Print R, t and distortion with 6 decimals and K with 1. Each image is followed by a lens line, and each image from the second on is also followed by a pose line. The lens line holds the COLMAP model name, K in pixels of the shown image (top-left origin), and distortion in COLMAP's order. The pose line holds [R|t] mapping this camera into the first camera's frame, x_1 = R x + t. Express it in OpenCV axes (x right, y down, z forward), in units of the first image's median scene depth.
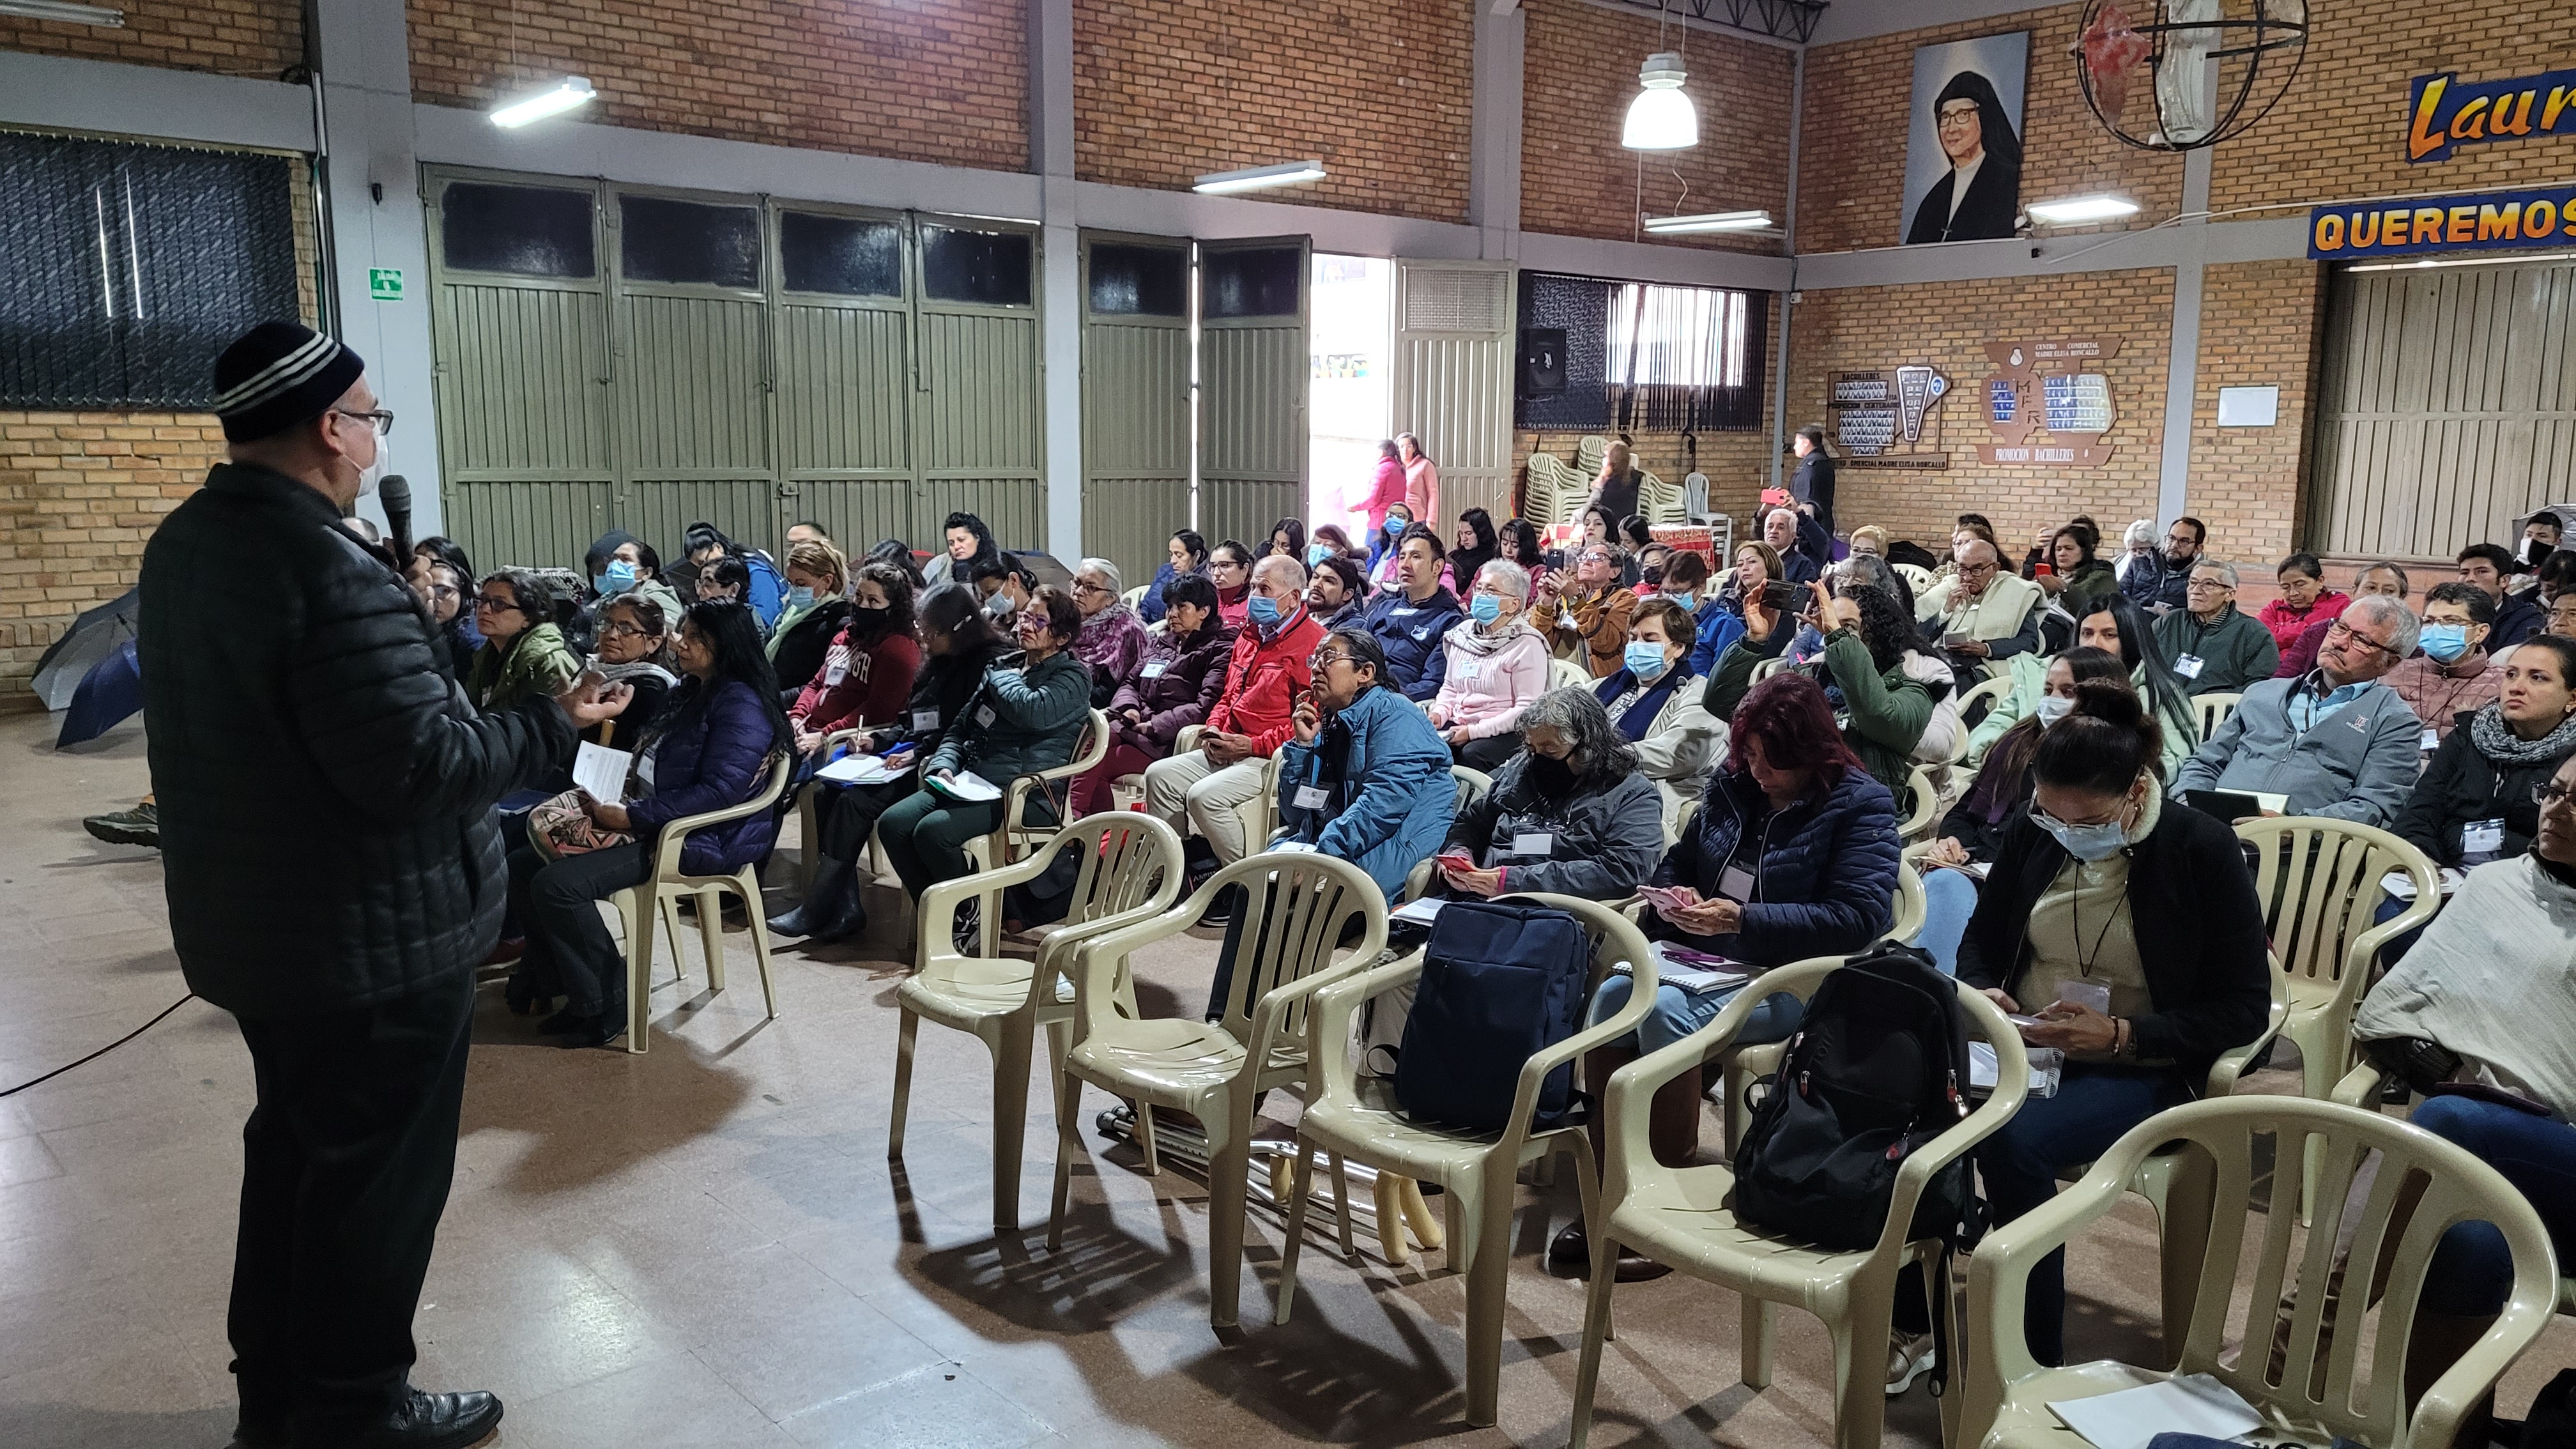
lens RADIAL K [[1977.9, 0, 1288.0], [0, 1977.9, 724.5], [0, 0, 1]] dist [0.130148, -0.119719]
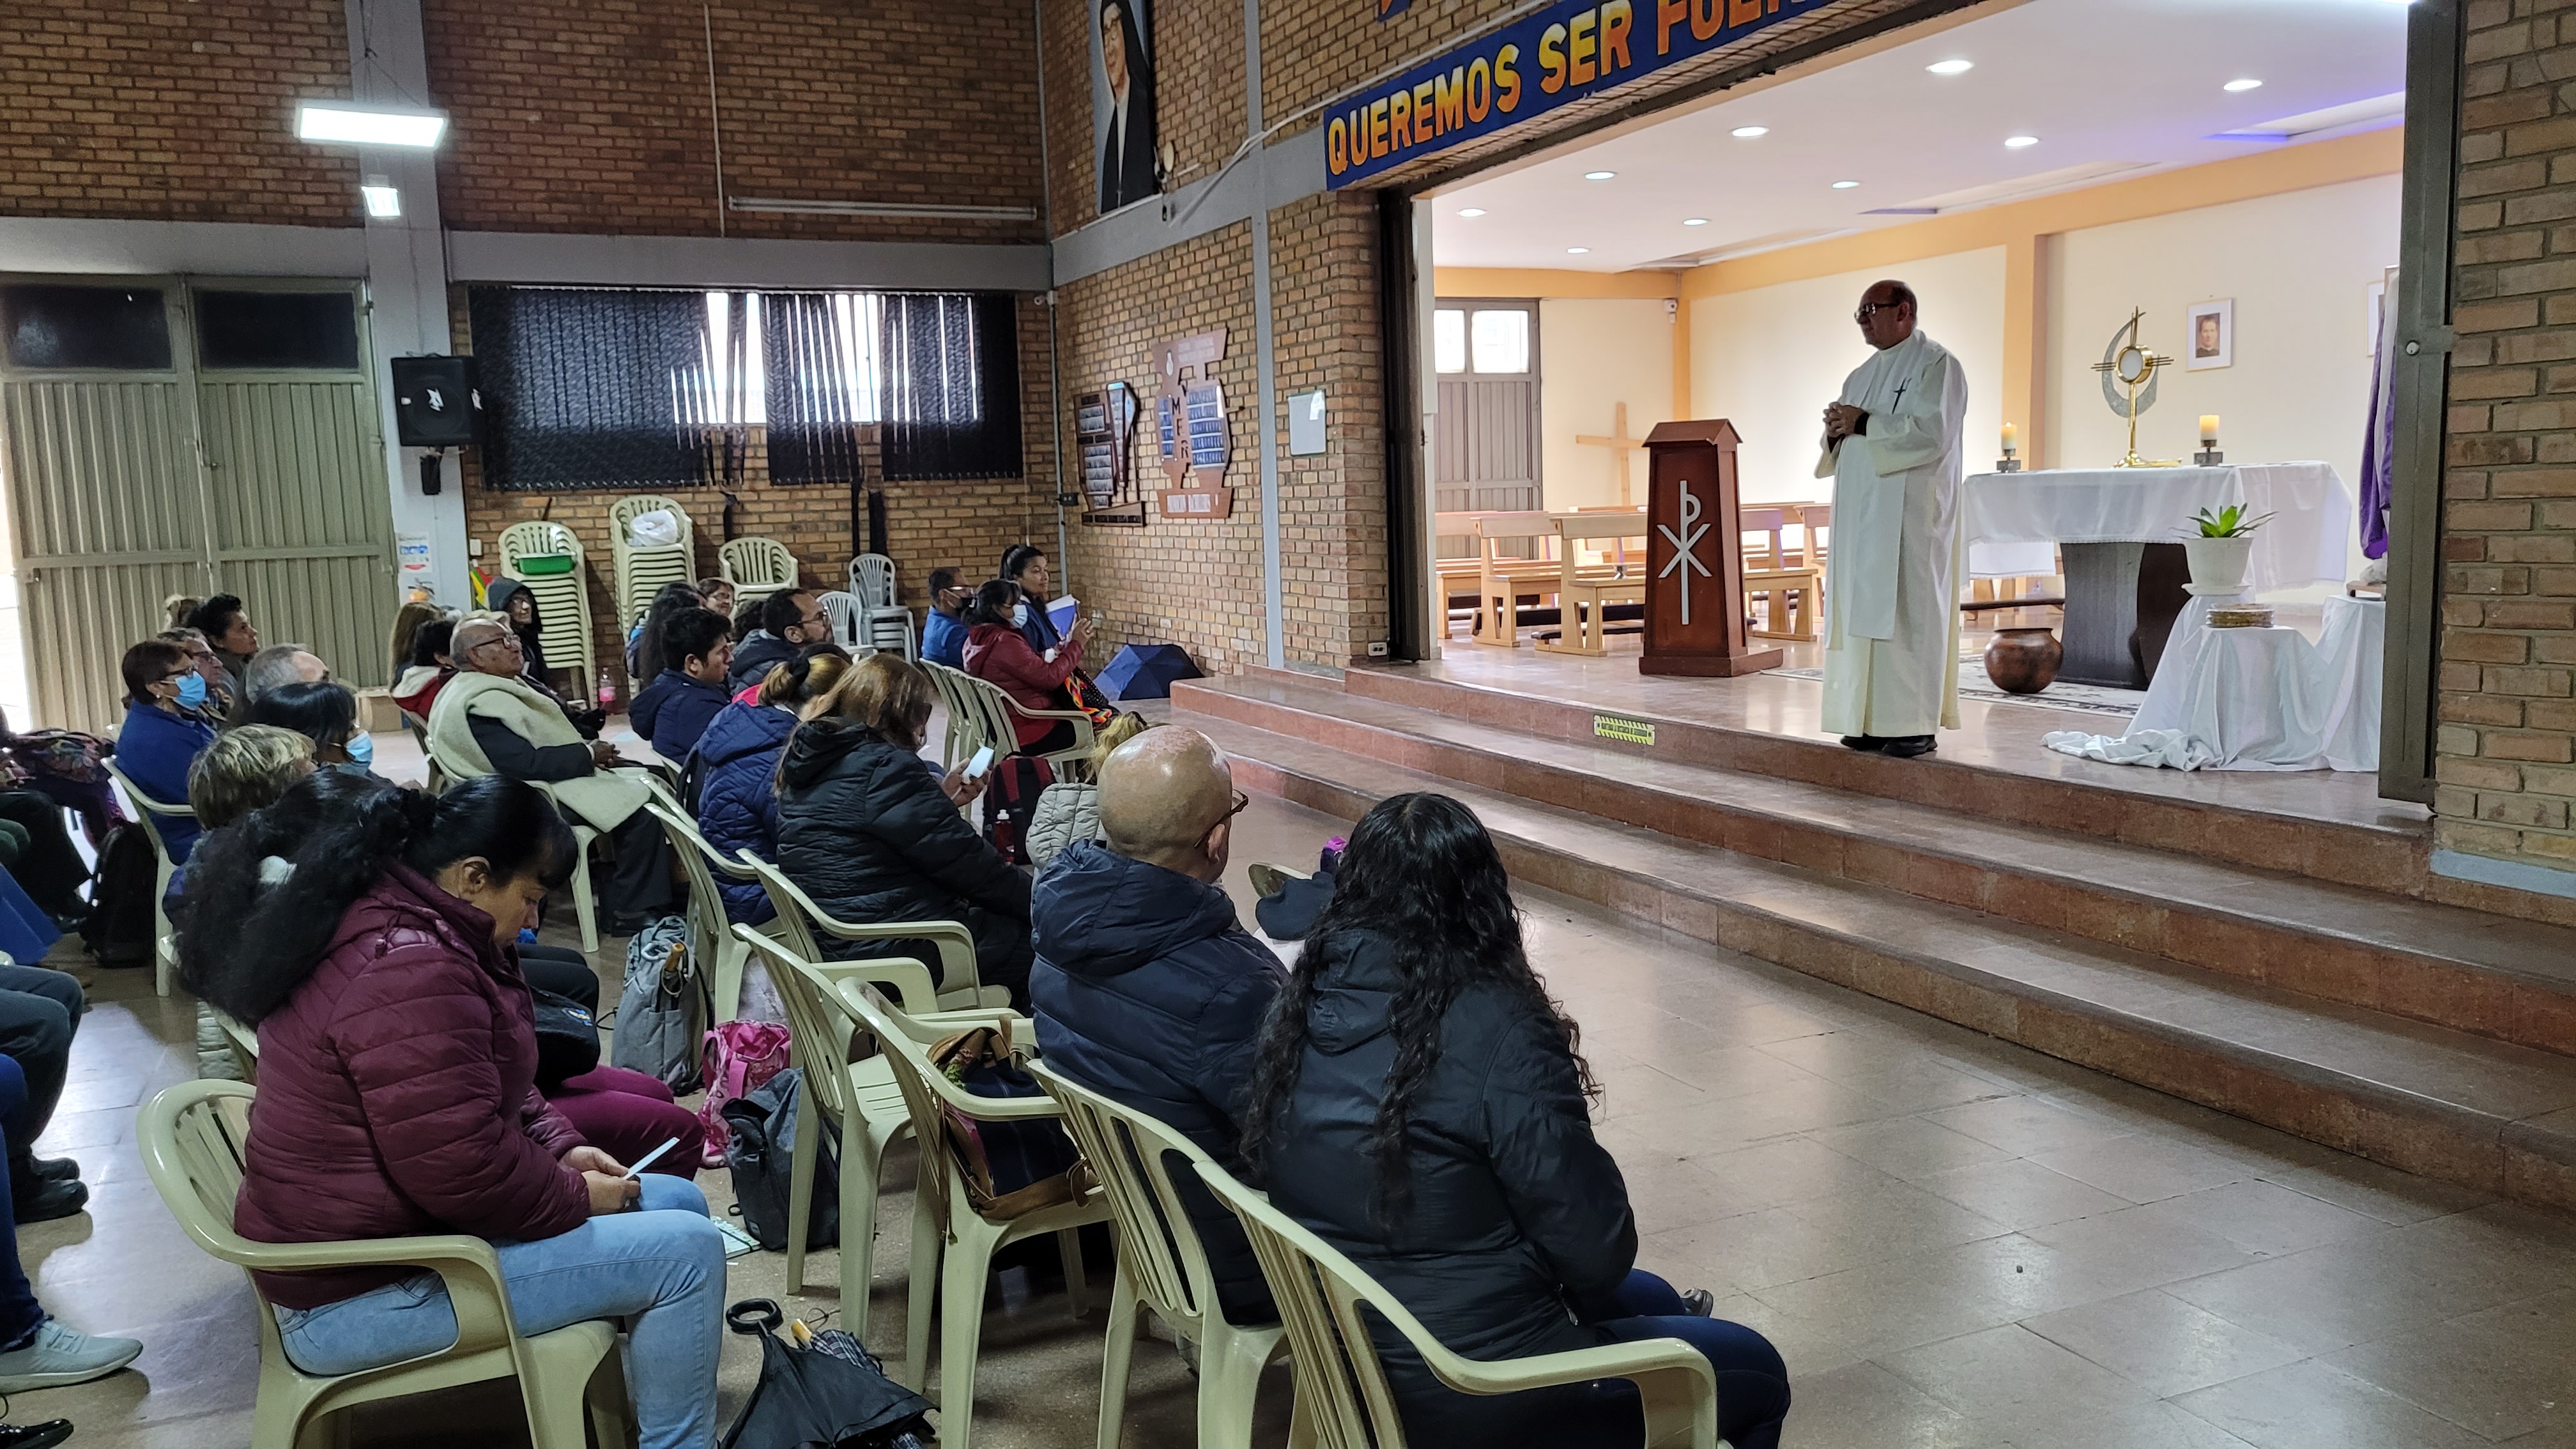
lens RADIAL K [[1977.9, 0, 1288.0], [0, 1977.9, 724.5], [0, 0, 1]] dist [0.130148, -0.119719]
pose [[0.947074, -0.008389, -0.320906, 0.639658], [0.000422, 0.999690, -0.024889, -0.041029], [0.321016, 0.023436, 0.946784, 0.372627]]
